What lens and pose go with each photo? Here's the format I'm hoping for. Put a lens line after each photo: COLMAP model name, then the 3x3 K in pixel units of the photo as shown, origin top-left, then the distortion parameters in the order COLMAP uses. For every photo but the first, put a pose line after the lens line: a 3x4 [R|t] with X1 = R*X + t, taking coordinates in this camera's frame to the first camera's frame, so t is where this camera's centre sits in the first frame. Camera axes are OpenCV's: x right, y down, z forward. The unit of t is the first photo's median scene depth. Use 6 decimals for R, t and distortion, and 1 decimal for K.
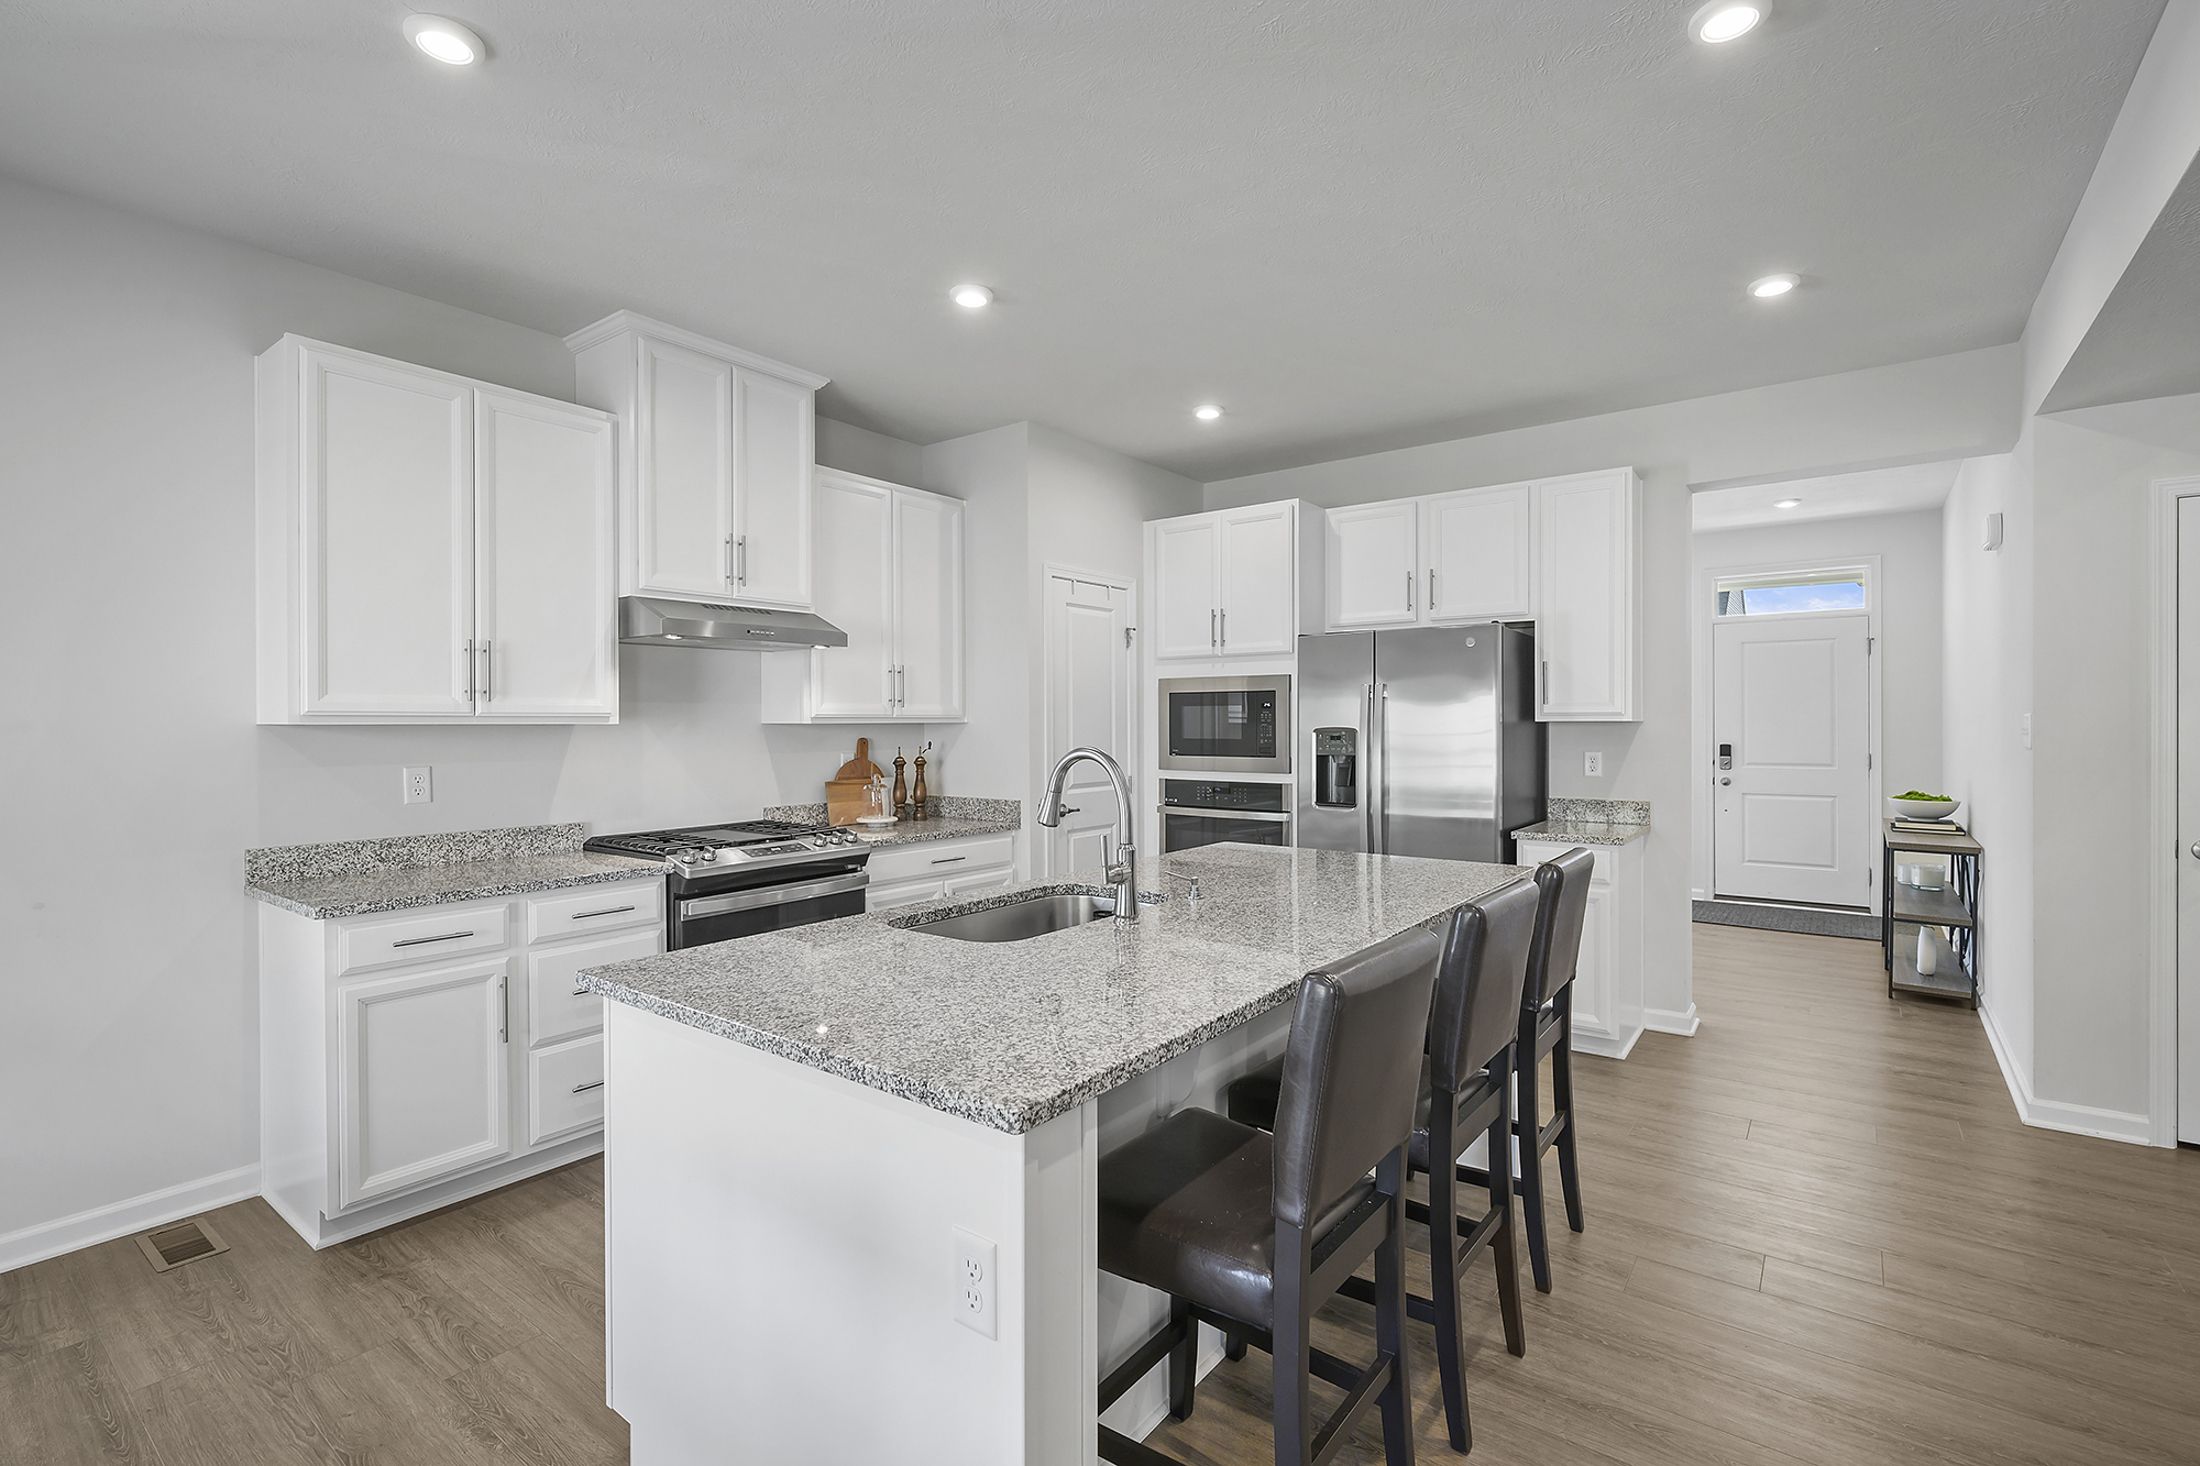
lens RADIAL K [[990.0, 0, 1096.6], [0, 990.0, 727.6], [0, 0, 1]] dist [0.001531, 0.000370]
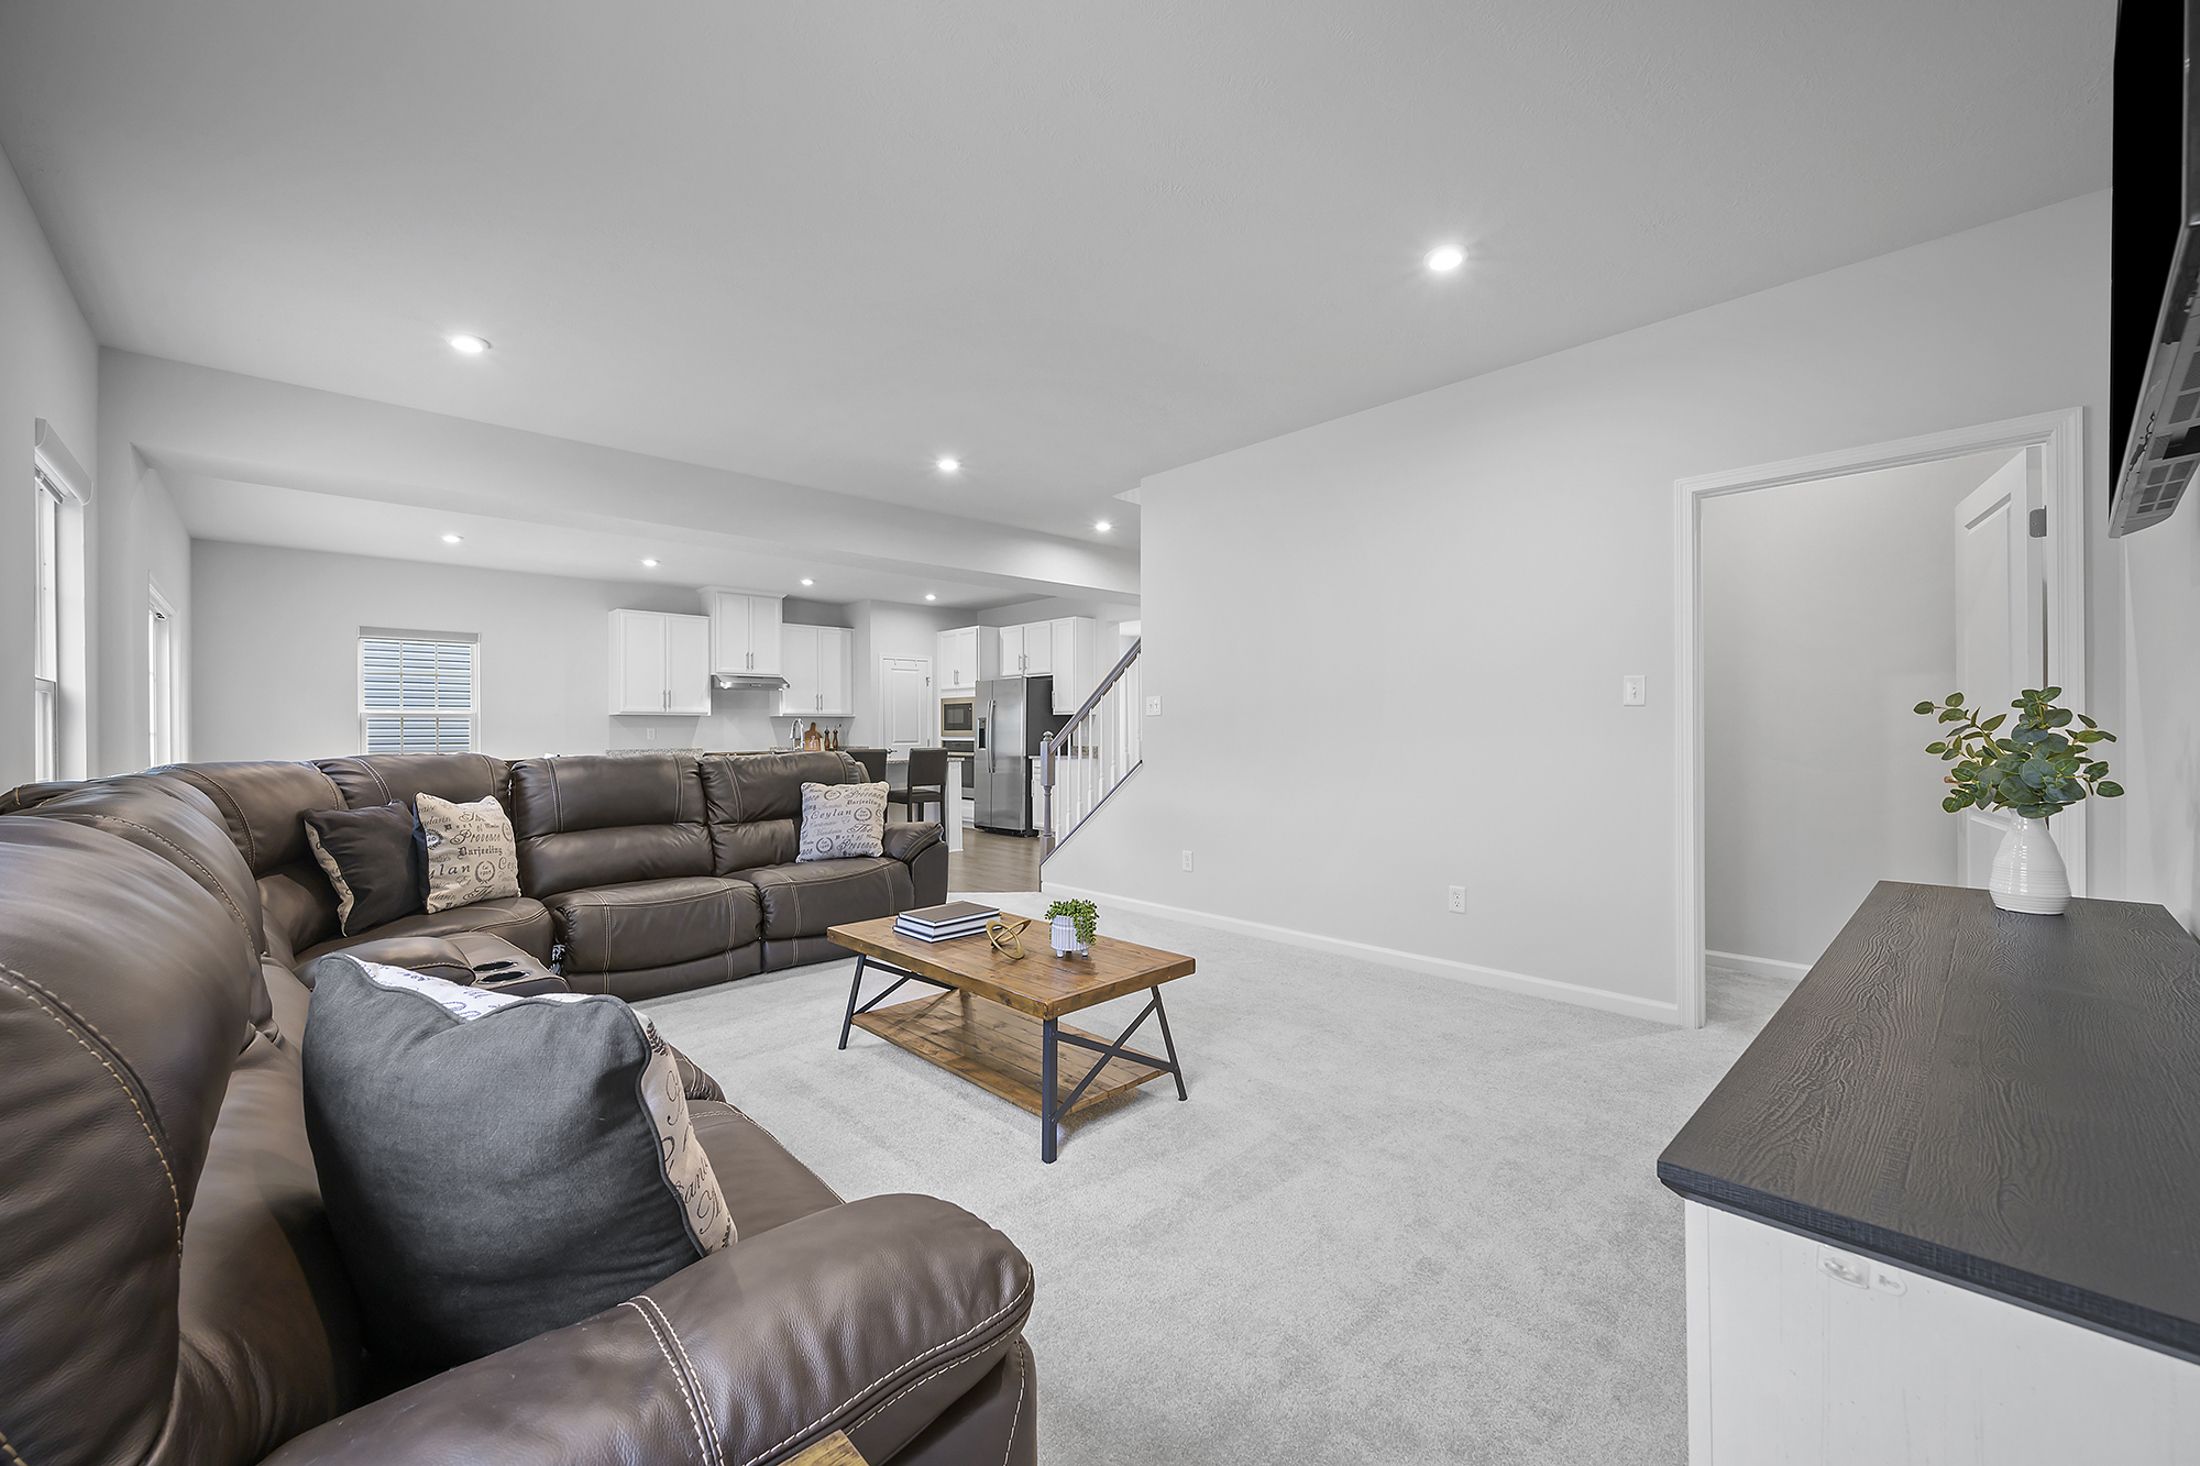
lens RADIAL K [[858.3, 0, 1100.5], [0, 858.3, 724.5], [0, 0, 1]] dist [0.001994, -0.001991]
pose [[0.988172, -0.002485, -0.153332, 0.902907], [0.000542, 0.999919, -0.012715, 0.047555], [0.153351, 0.012481, 0.988093, -1.169794]]
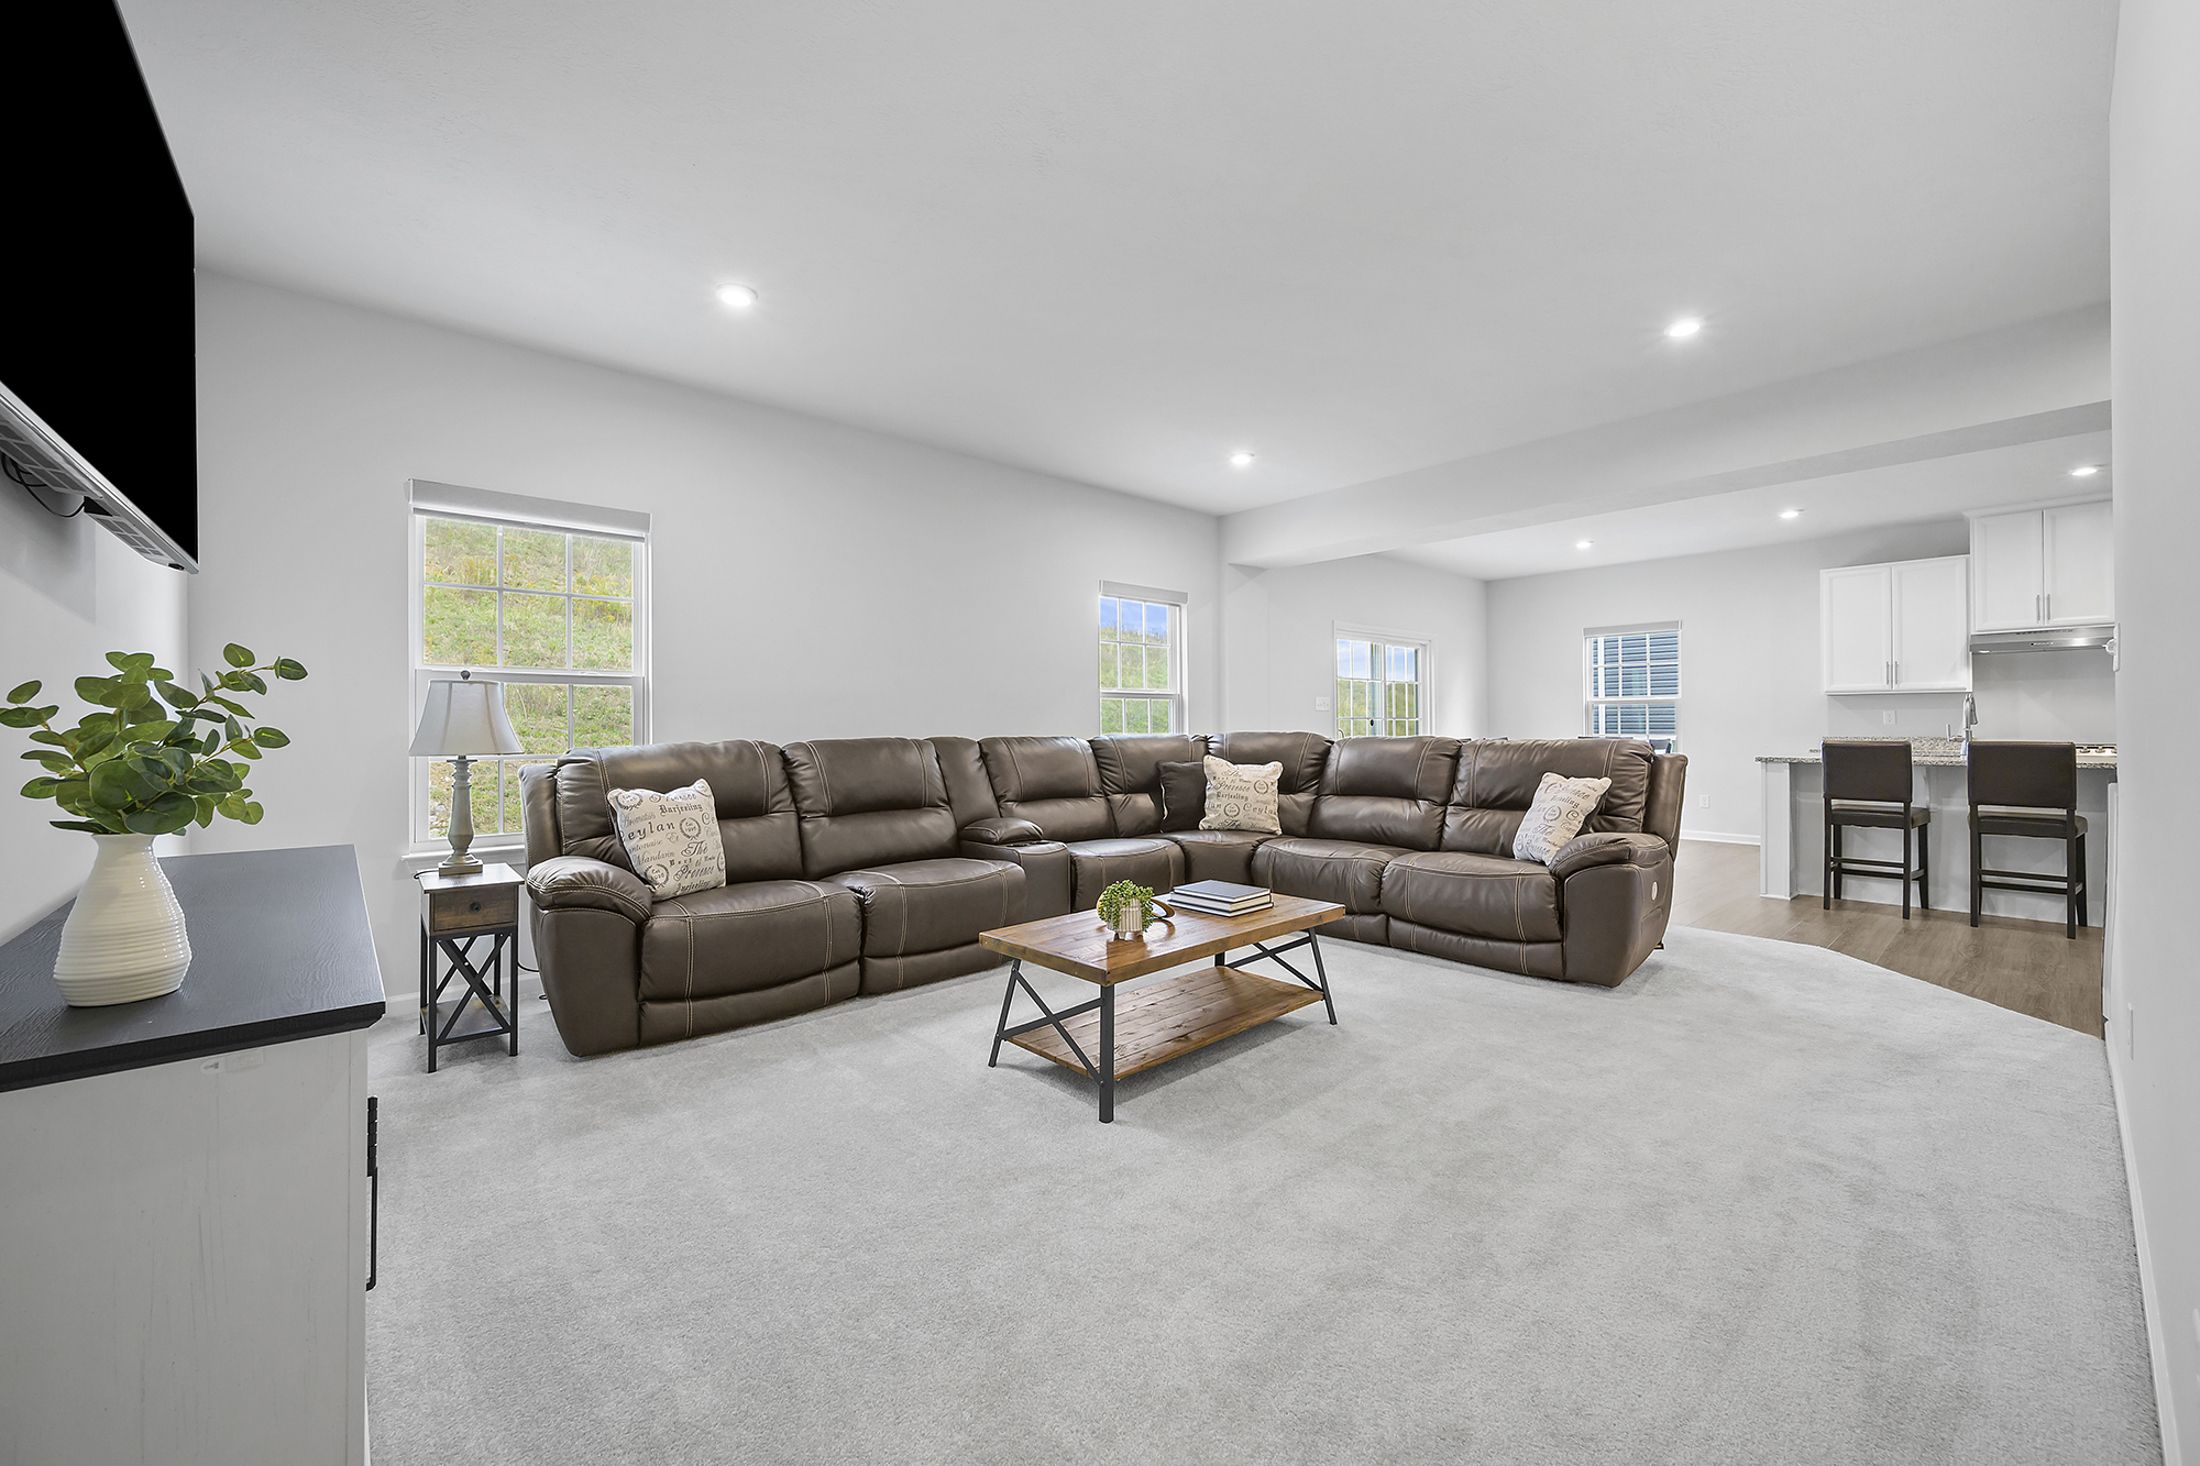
lens RADIAL K [[858.3, 0, 1104.5], [0, 858.3, 726.8], [0, 0, 1]] dist [0.001994, -0.001991]
pose [[-0.177228, 0.008078, -0.984137, 1.403918], [0.000442, 0.999967, 0.008129, 0.047052], [0.984170, 0.001006, -0.177226, -0.464843]]
